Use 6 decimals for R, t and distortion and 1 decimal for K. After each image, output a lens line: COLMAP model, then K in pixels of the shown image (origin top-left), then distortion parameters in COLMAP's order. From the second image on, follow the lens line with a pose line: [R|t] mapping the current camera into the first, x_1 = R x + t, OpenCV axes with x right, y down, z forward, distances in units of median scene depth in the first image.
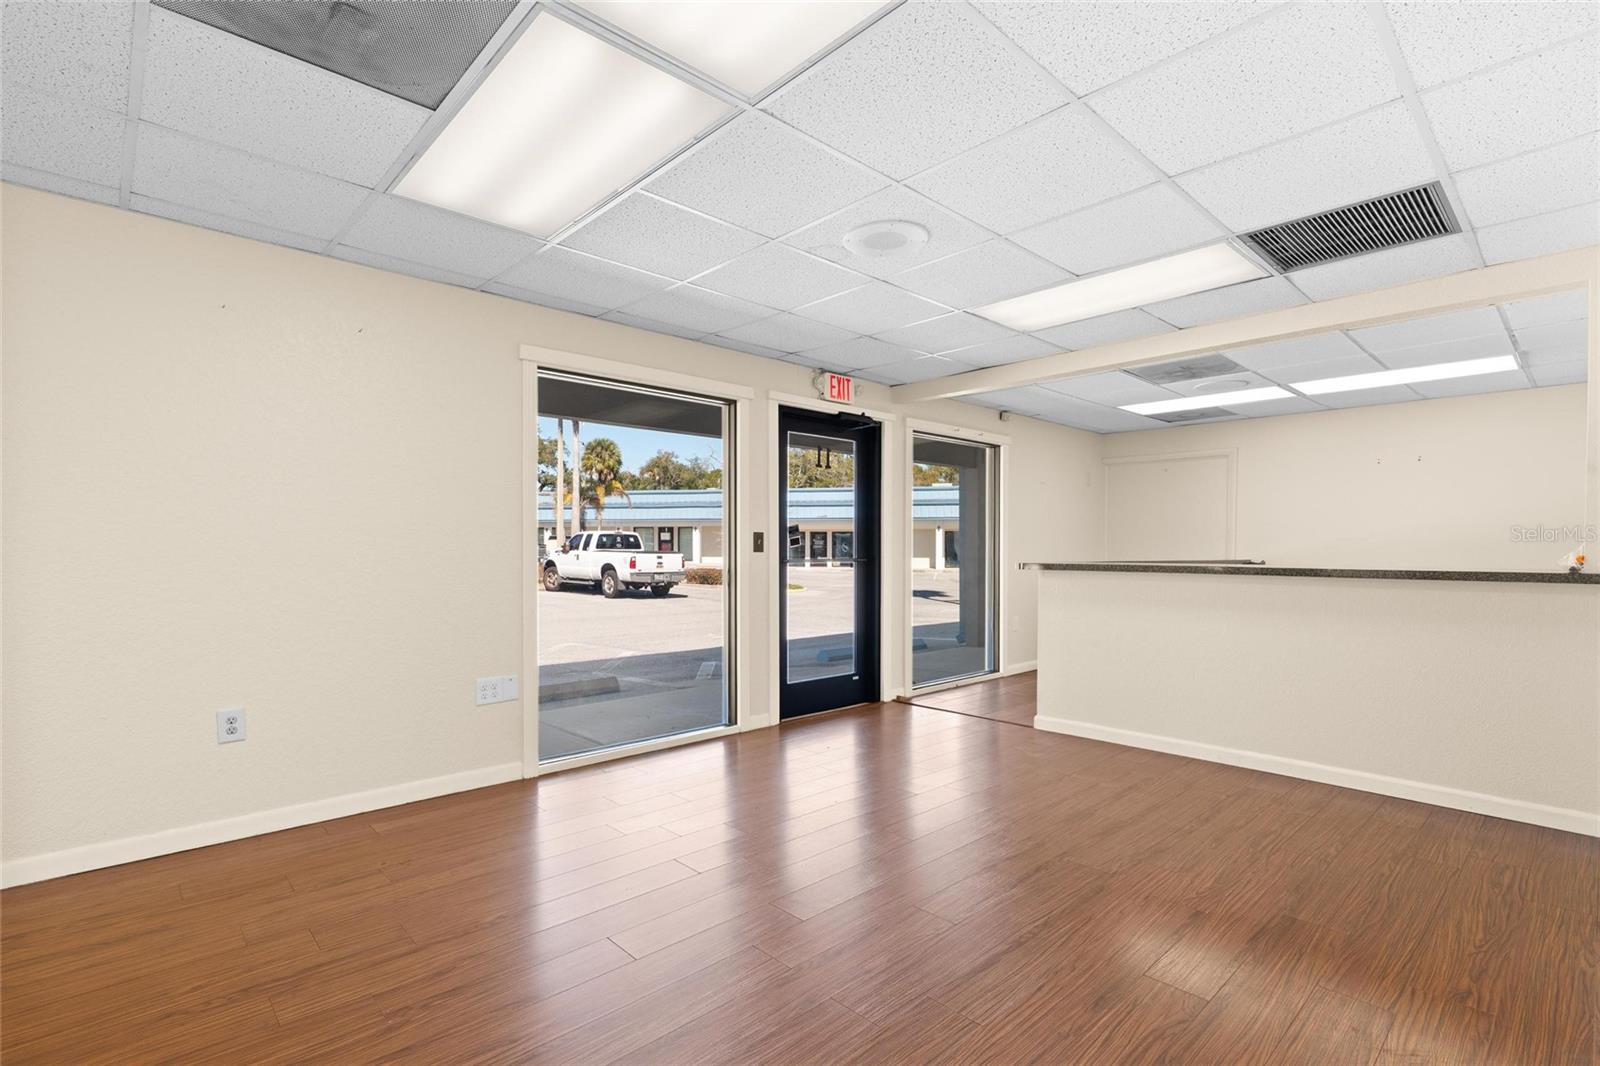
lens RADIAL K [[750.8, 0, 798.3], [0, 750.8, 541.7], [0, 0, 1]] dist [0.000211, 0.000064]
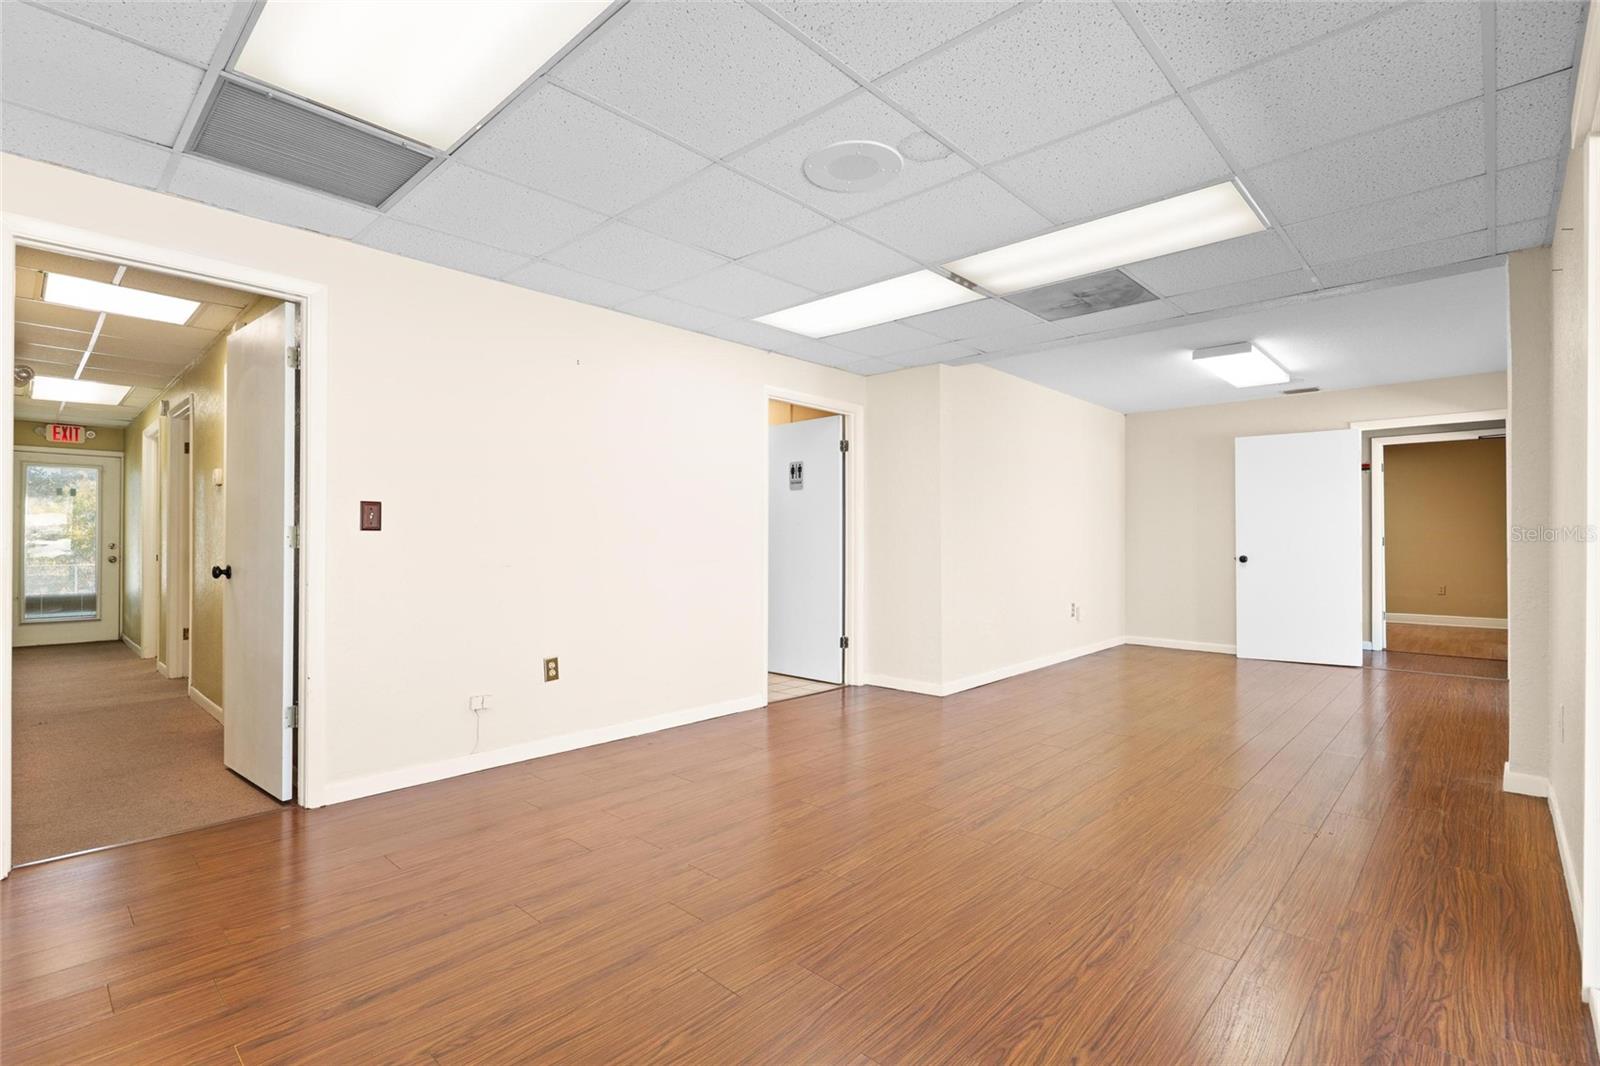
lens RADIAL K [[752.9, 0, 805.6], [0, 752.9, 534.0], [0, 0, 1]] dist [0.020518, 0.000103]
pose [[-0.996995, 0.005565, -0.077270, 0.148789], [0.007402, 0.999696, -0.023503, 0.018234], [0.077115, -0.024004, -0.996733, 1.108057]]
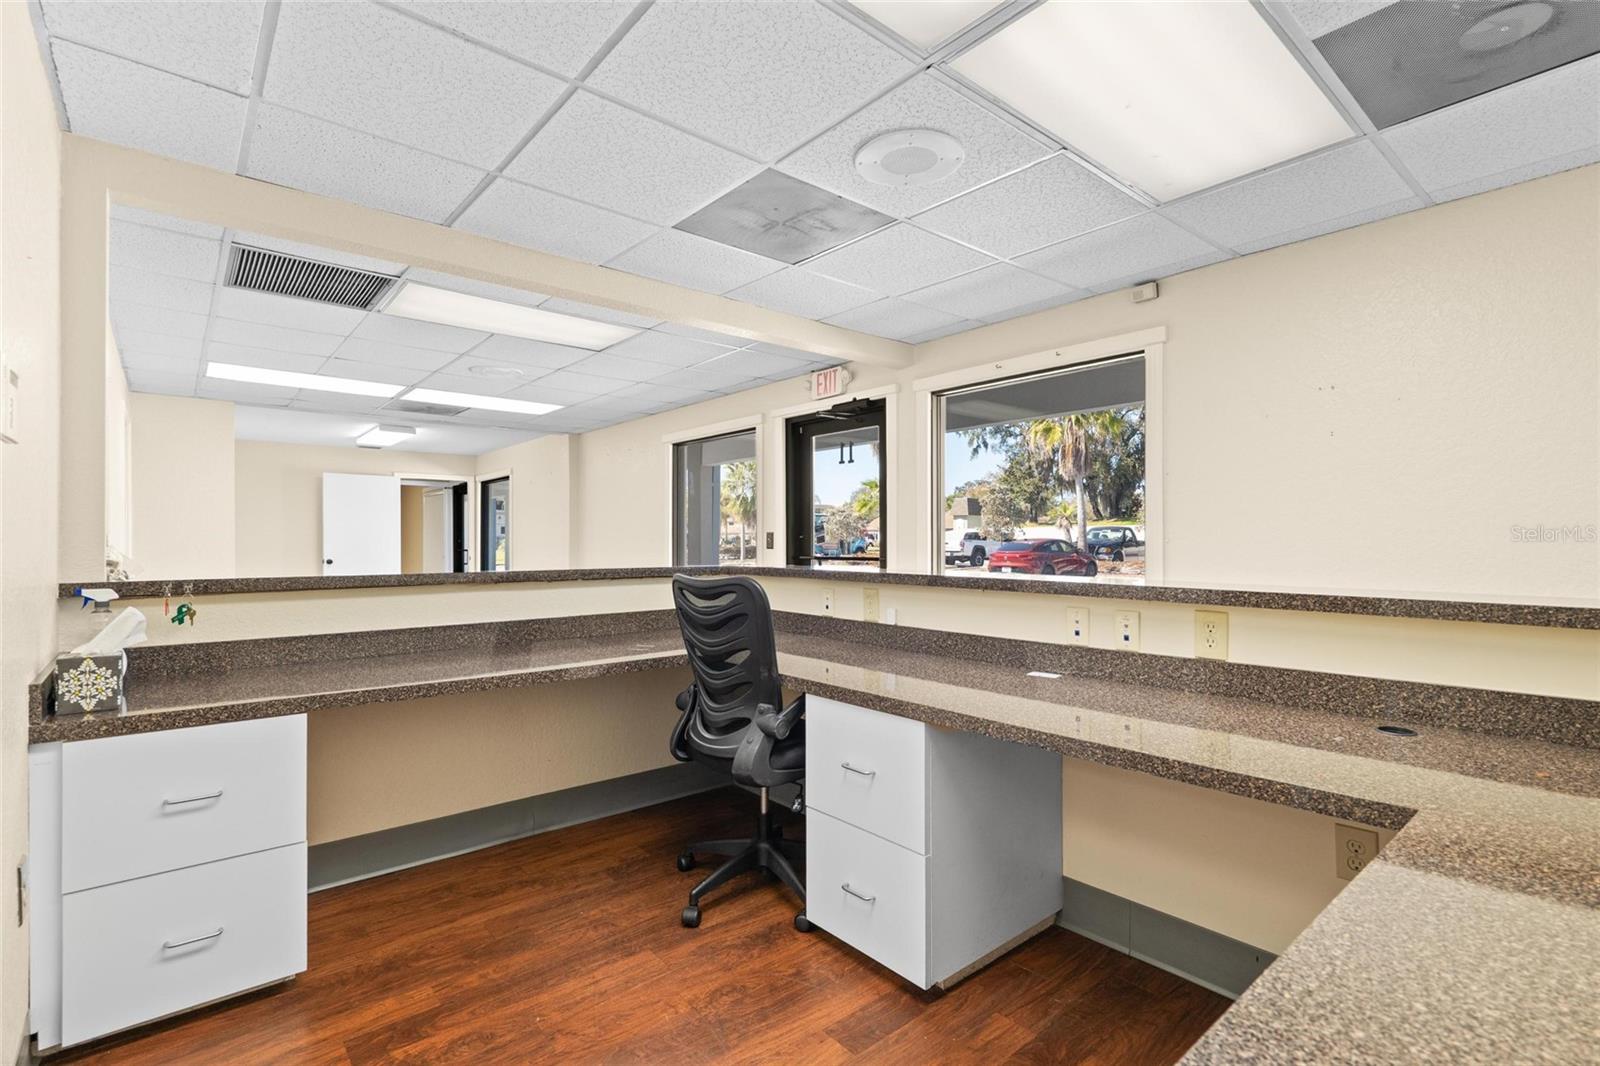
lens RADIAL K [[750.8, 0, 798.3], [0, 750.8, 541.7], [0, 0, 1]] dist [0.000211, 0.000064]
pose [[-0.054398, 0.002411, -0.998516, 1.105125], [0.014703, 0.999891, 0.001613, 0.000409], [0.998411, -0.014593, -0.054428, 1.081907]]
